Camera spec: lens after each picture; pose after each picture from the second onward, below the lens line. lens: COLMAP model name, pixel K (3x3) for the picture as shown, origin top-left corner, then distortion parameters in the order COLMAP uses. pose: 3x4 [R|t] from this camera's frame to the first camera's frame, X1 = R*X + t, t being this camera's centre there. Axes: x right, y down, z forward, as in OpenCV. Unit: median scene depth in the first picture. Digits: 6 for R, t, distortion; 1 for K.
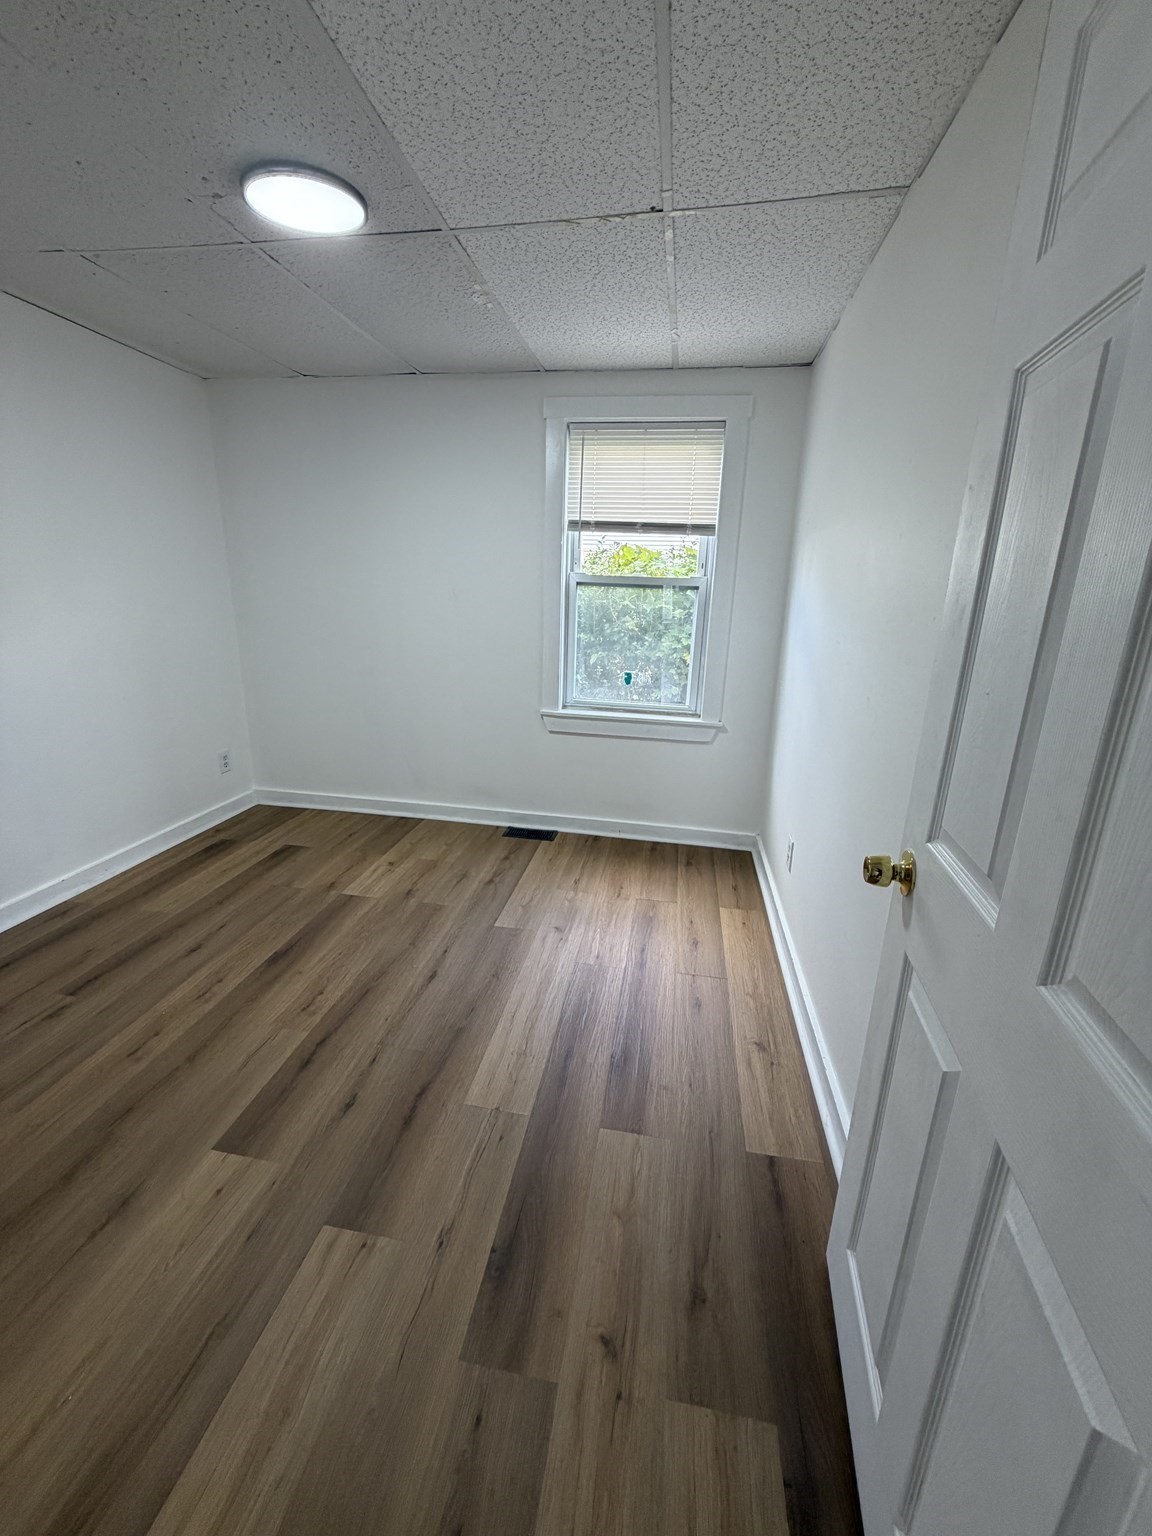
lens RADIAL K [[603.5, 0, 576.0], [0, 603.5, 768.0], [0, 0, 1]] dist [0.008624, 0.000042]
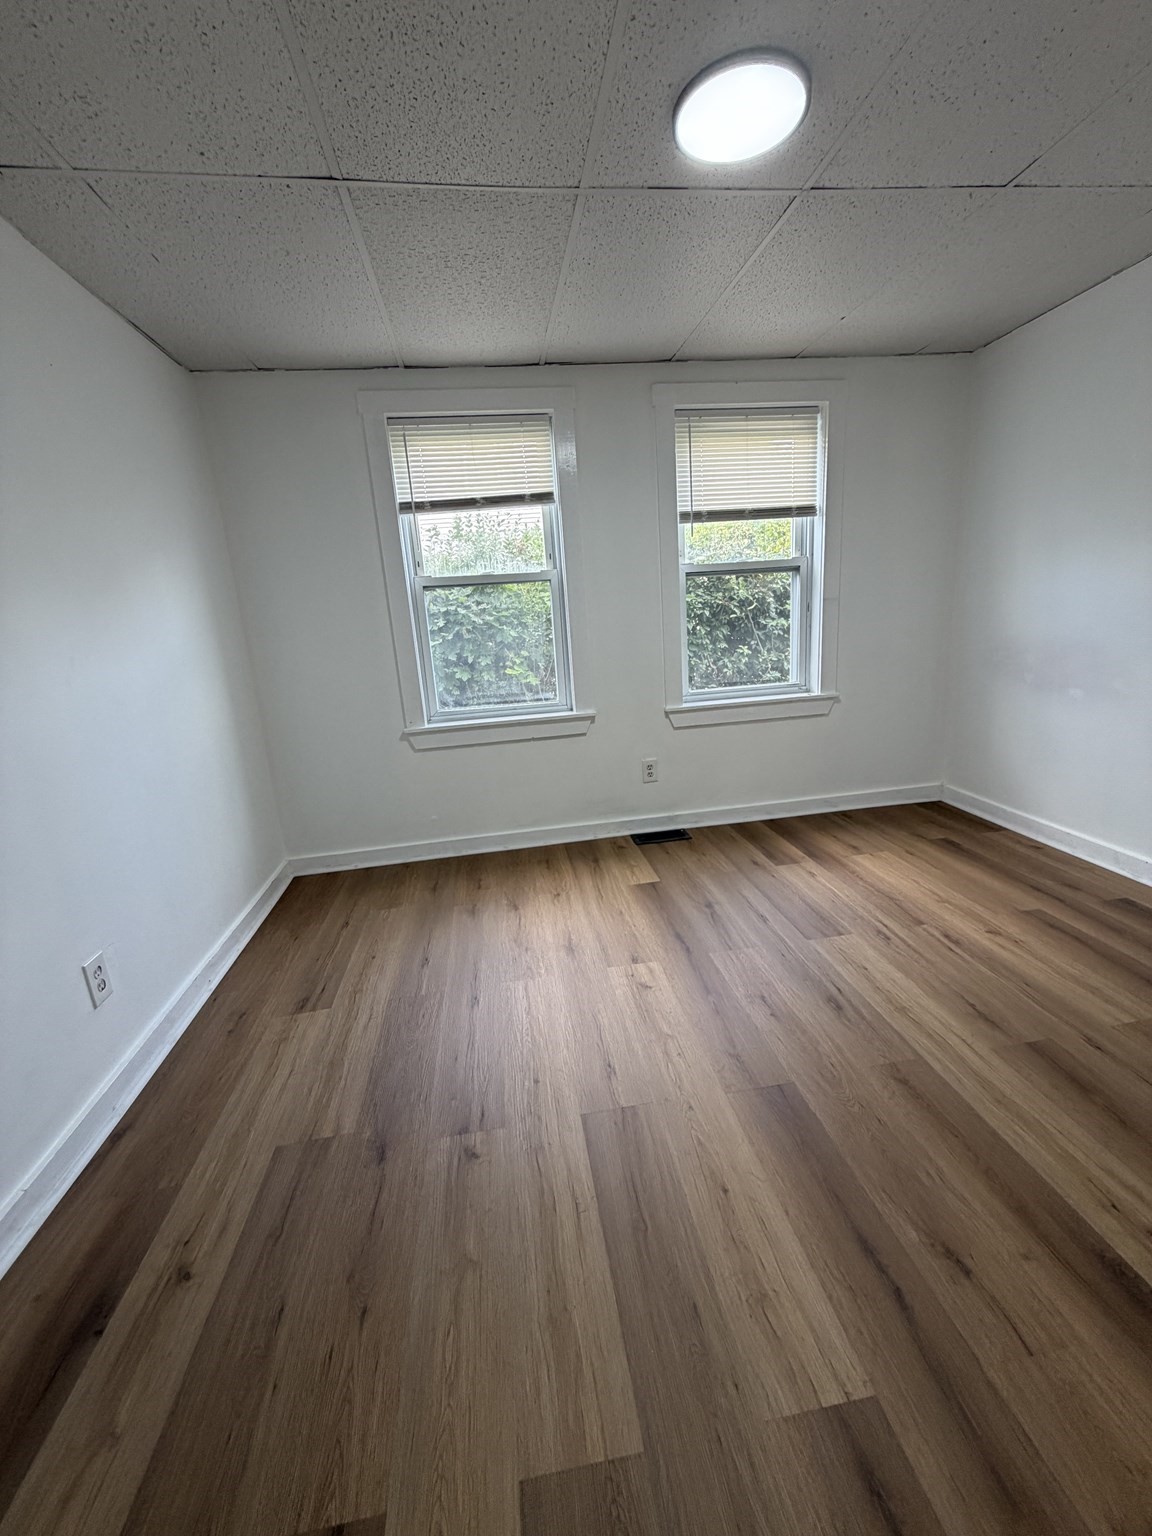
lens RADIAL K [[629.9, 0, 576.0], [0, 629.9, 768.0], [0, 0, 1]] dist [0.000083, -0.000042]
pose [[0.948740, -0.176006, 0.262515, -0.476410], [0.178045, 0.983889, 0.016199, -0.042621], [-0.261137, 0.031371, 0.964792, 0.063819]]
